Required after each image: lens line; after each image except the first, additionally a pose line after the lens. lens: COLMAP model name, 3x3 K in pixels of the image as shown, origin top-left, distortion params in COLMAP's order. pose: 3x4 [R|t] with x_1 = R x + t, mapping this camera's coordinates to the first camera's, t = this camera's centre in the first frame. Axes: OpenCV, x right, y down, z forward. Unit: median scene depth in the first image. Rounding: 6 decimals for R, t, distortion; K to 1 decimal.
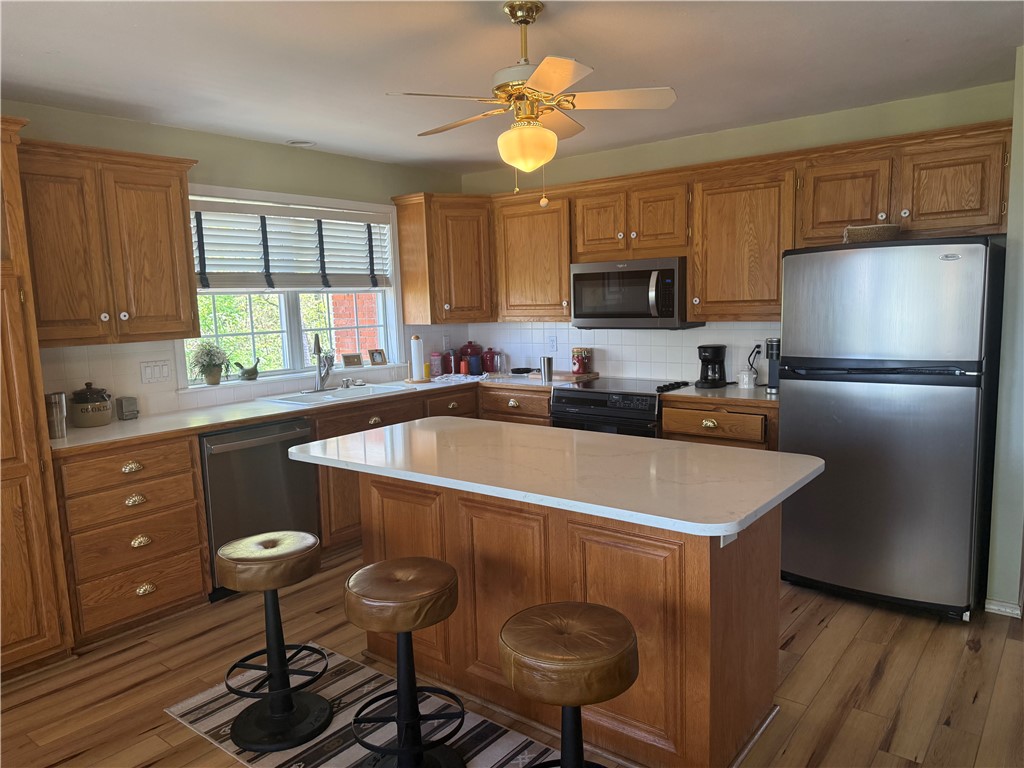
lens RADIAL K [[724.1, 0, 512.0], [0, 724.1, 384.0], [0, 0, 1]] dist [-0.003152, -0.002910]
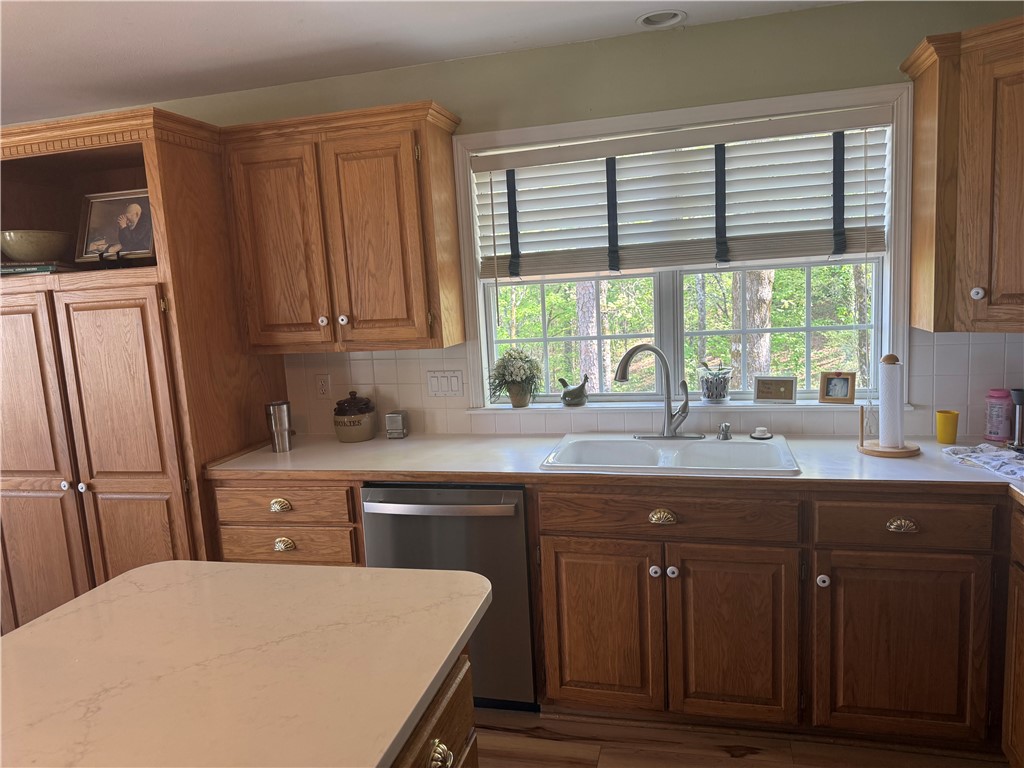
lens RADIAL K [[701.4, 0, 506.9], [0, 701.4, 384.7], [0, 0, 1]] dist [0.157215, -0.230069]
pose [[0.402508, 0.125815, -0.906729, 0.227190], [-0.063638, 0.991960, 0.109391, -0.095845], [0.913202, 0.013672, 0.407278, 0.666303]]
